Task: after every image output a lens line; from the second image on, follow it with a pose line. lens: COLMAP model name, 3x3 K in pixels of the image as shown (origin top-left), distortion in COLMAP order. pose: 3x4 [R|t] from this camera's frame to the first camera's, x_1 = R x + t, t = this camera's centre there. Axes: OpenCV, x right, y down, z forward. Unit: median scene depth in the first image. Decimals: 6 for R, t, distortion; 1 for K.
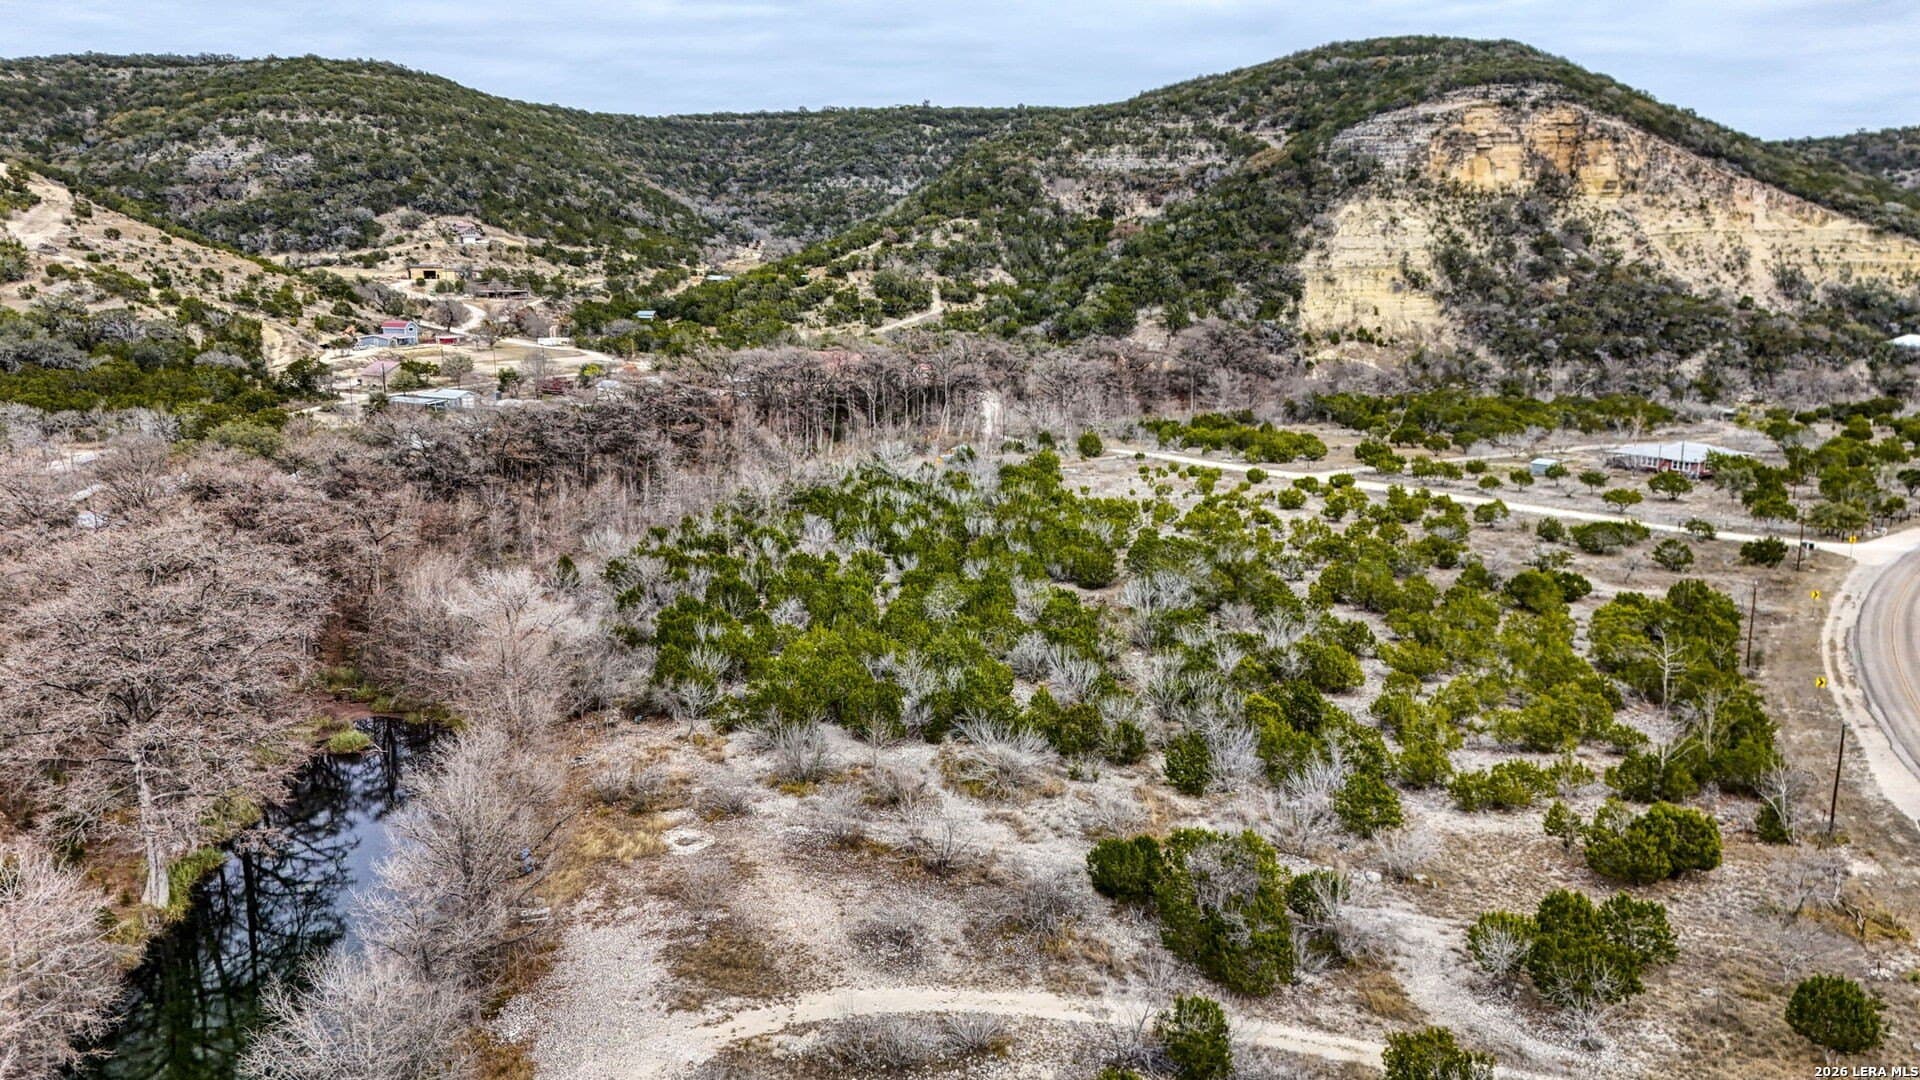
lens RADIAL K [[1406.7, 0, 963.5], [0, 1406.7, 538.2], [0, 0, 1]] dist [0.073998, -0.064279]
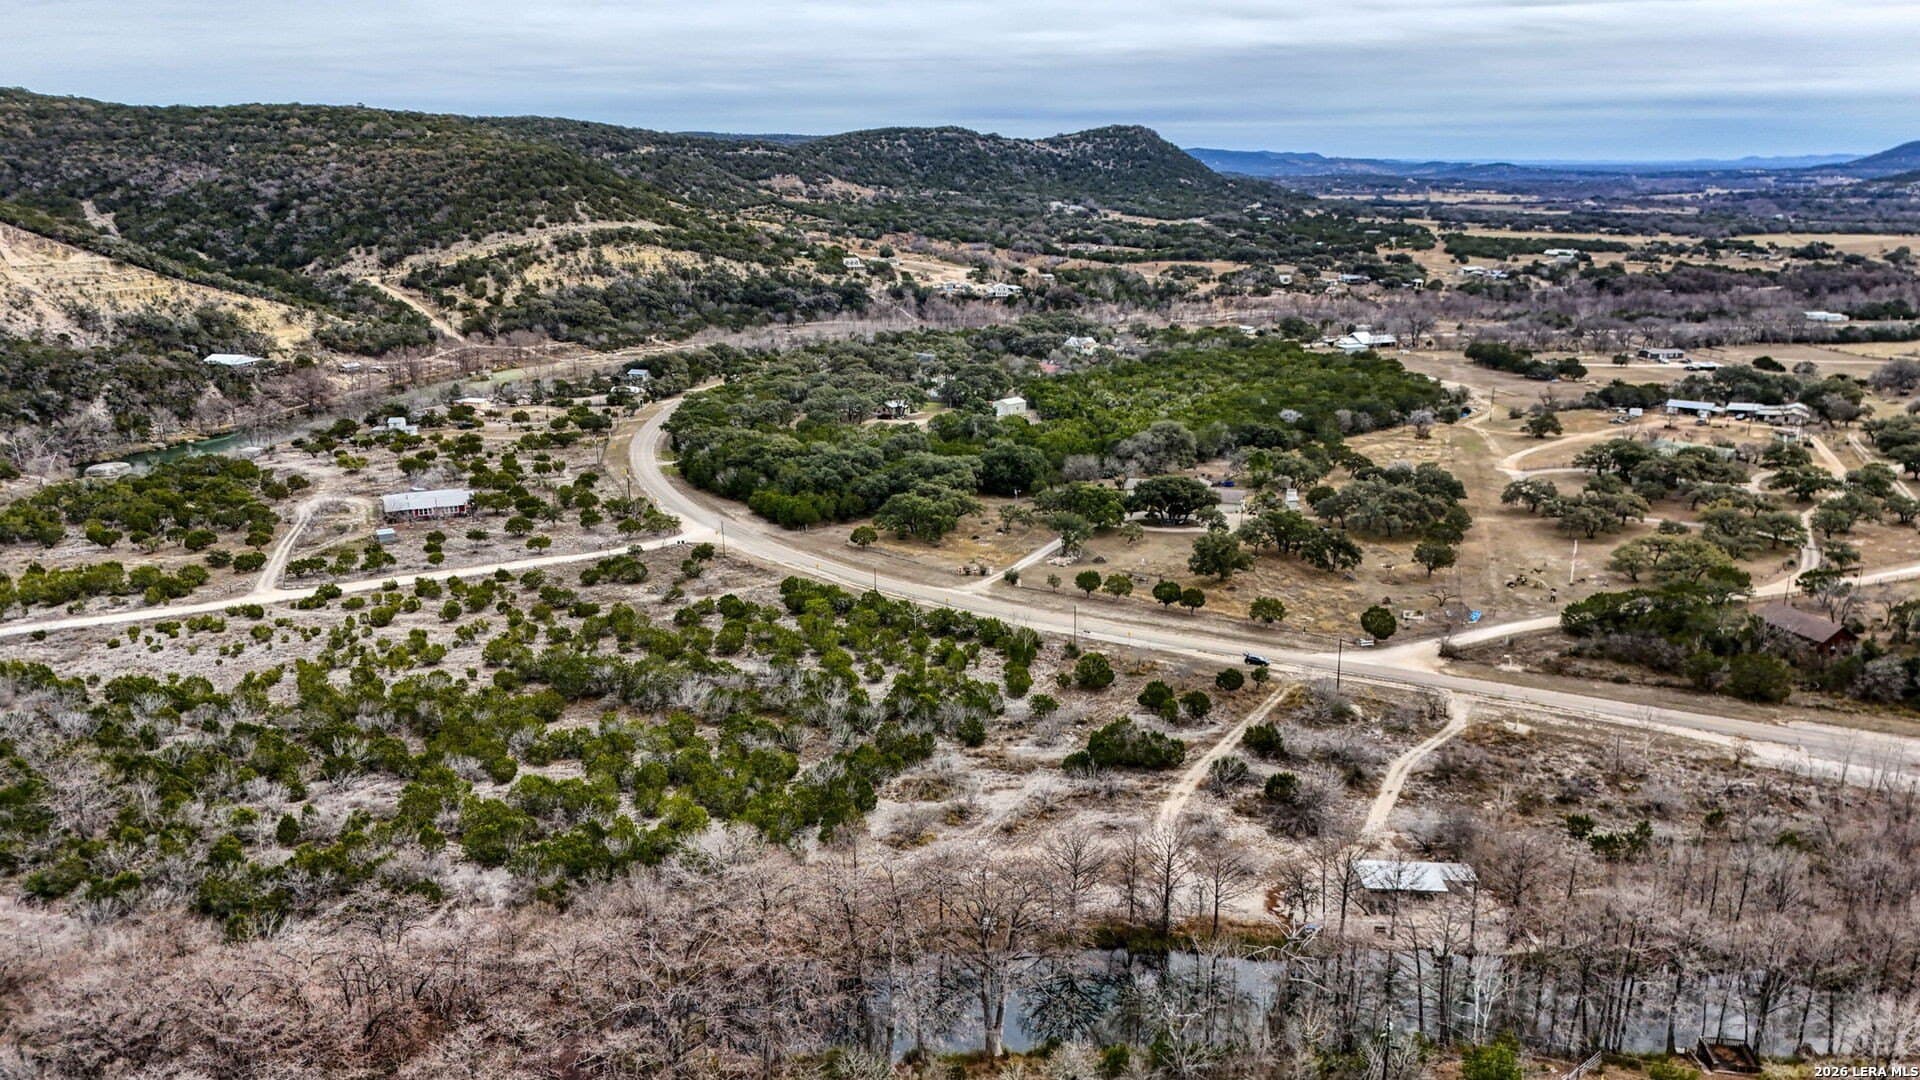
lens RADIAL K [[1406.7, 0, 963.5], [0, 1406.7, 538.2], [0, 0, 1]] dist [0.073998, -0.064279]
pose [[0.186206, -0.258646, 0.947855, -0.345966], [0.199794, 0.954539, 0.221221, -0.113028], [-0.961982, 0.148183, 0.229417, 0.114027]]
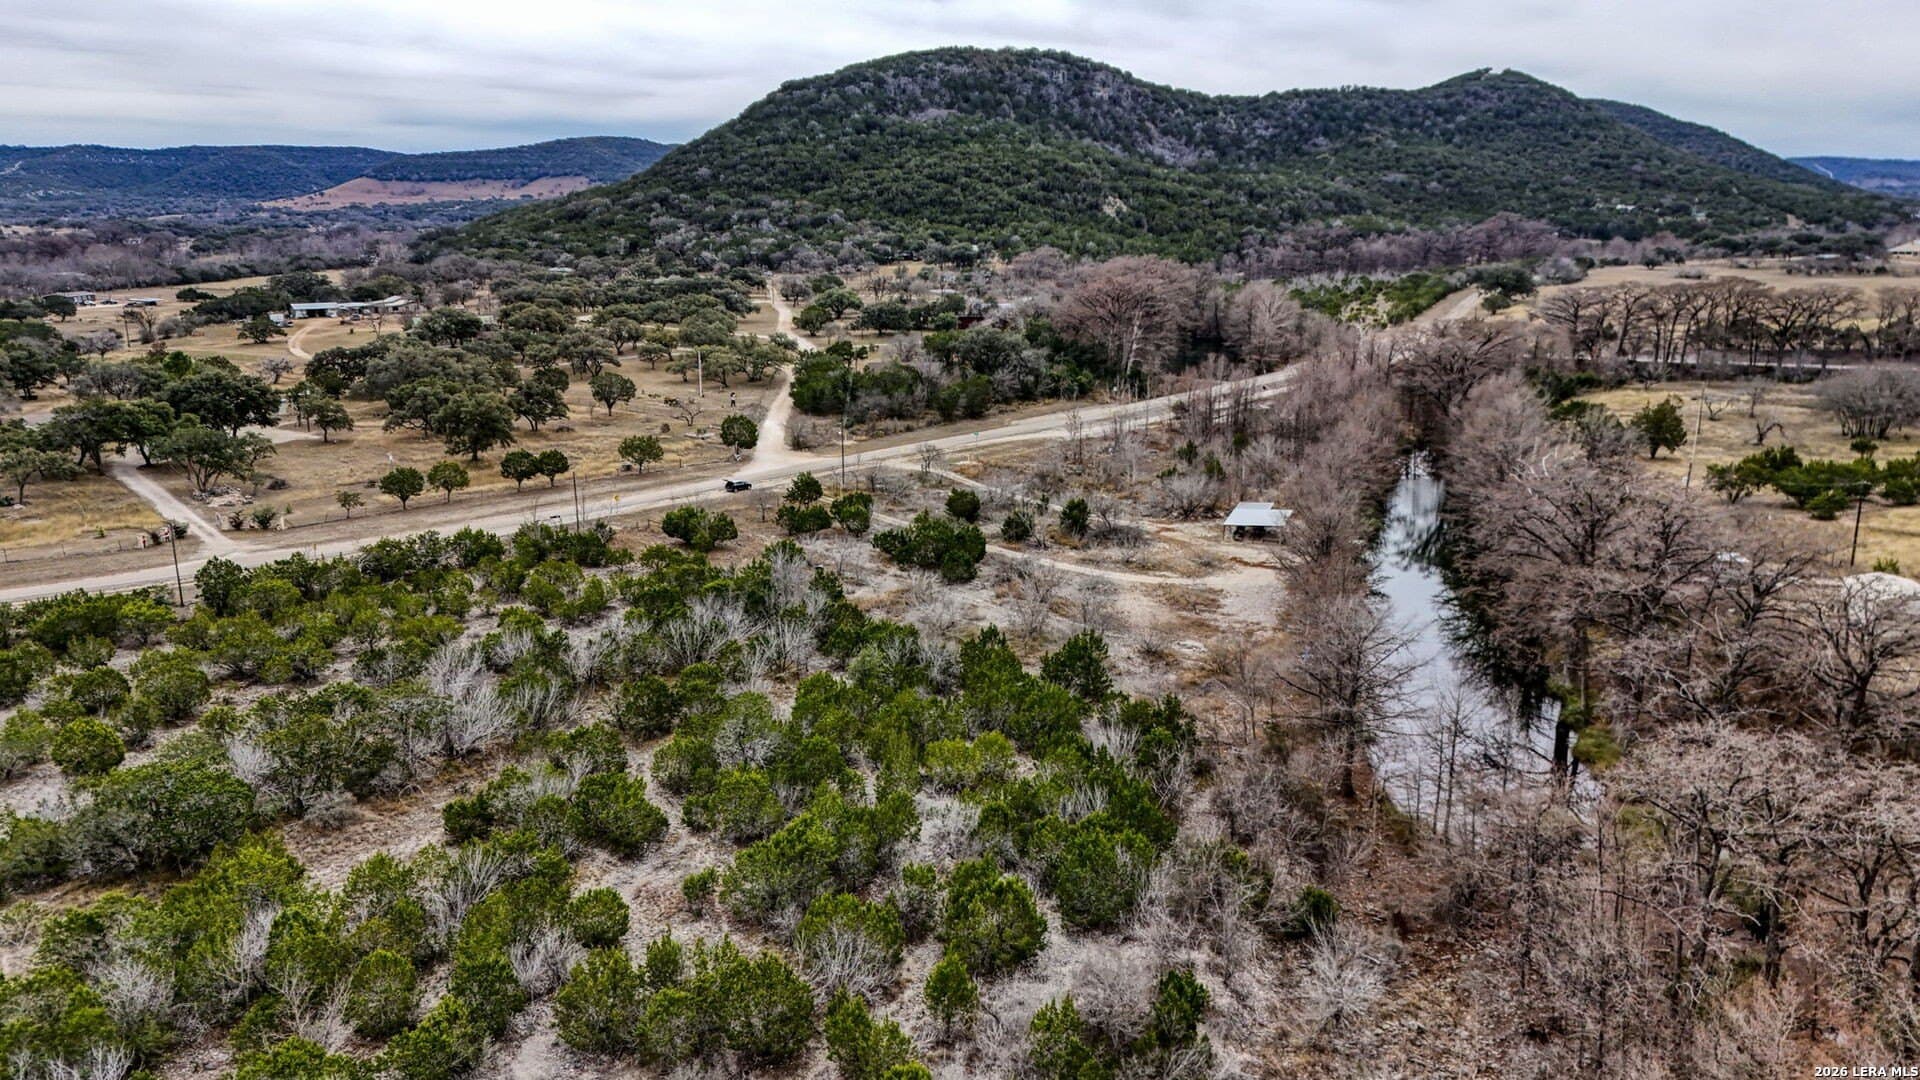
lens RADIAL K [[1406.7, 0, 963.5], [0, 1406.7, 538.2], [0, 0, 1]] dist [0.073998, -0.064279]
pose [[-0.898024, -0.105878, 0.427016, -0.113939], [0.088090, 0.907680, 0.410313, -0.091944], [-0.431037, 0.406087, -0.805792, 0.431963]]
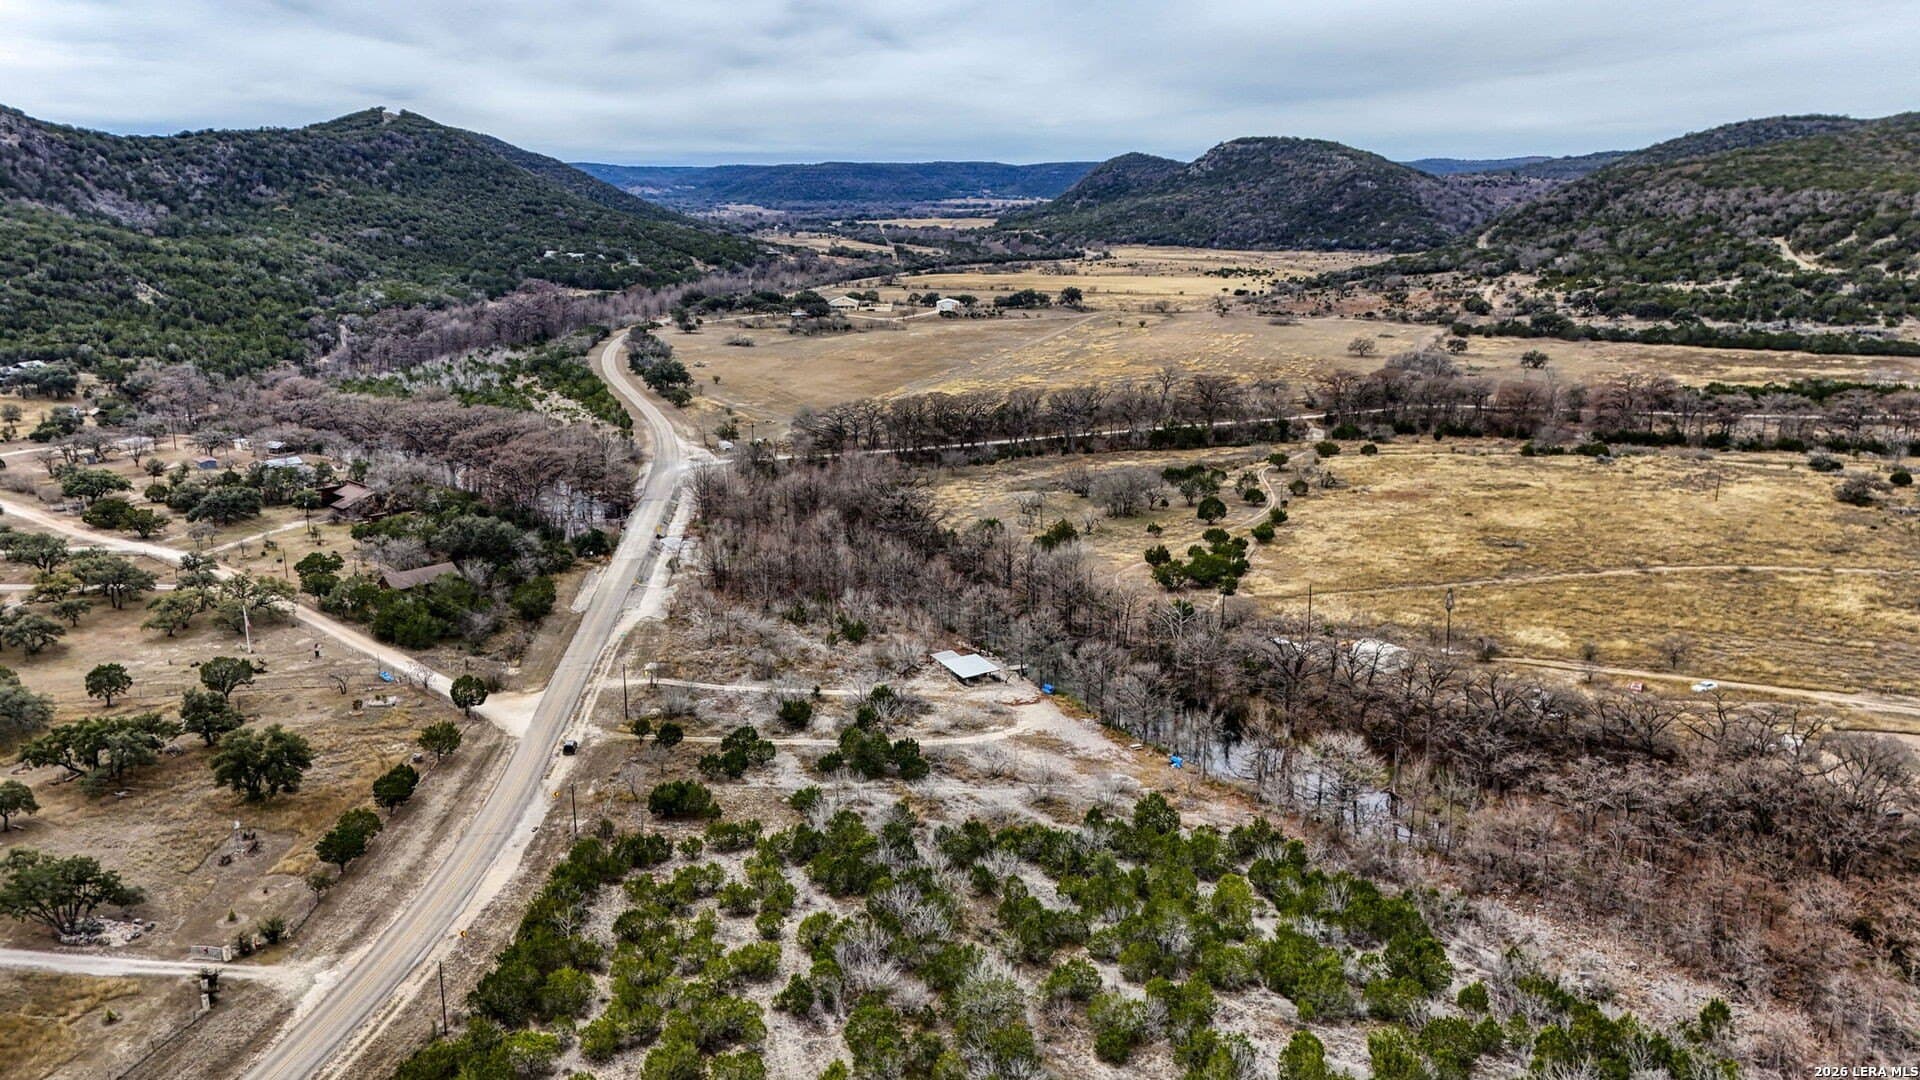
lens RADIAL K [[1406.7, 0, 963.5], [0, 1406.7, 538.2], [0, 0, 1]] dist [0.073998, -0.064279]
pose [[-0.942769, 0.082314, -0.323126, 0.134629], [-0.066860, 0.902706, 0.425032, -0.196932], [0.326674, 0.422311, -0.845540, 0.510967]]
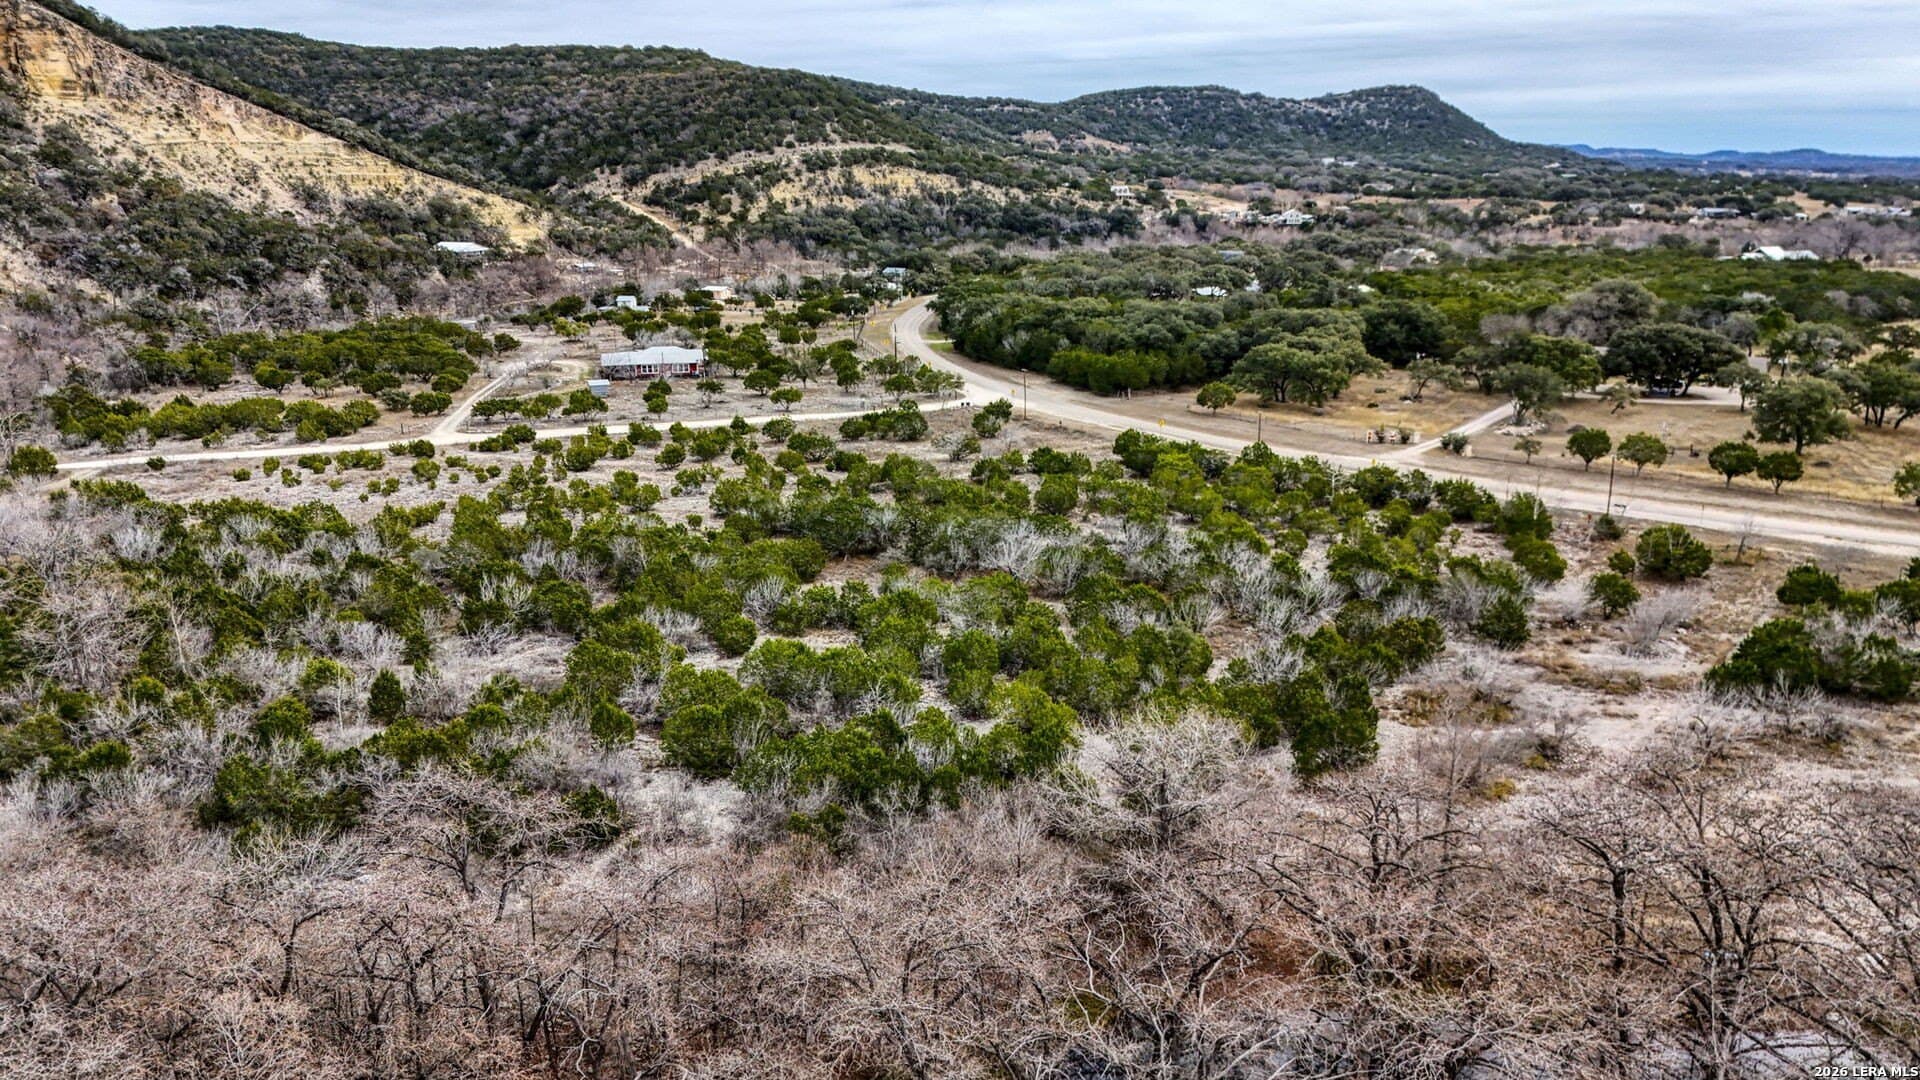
lens RADIAL K [[1406.7, 0, 963.5], [0, 1406.7, 538.2], [0, 0, 1]] dist [0.073998, -0.064279]
pose [[0.339238, -0.247672, 0.907511, -0.214734], [0.194260, 0.962368, 0.190027, -0.044254], [-0.920424, 0.111829, 0.374584, 0.208168]]
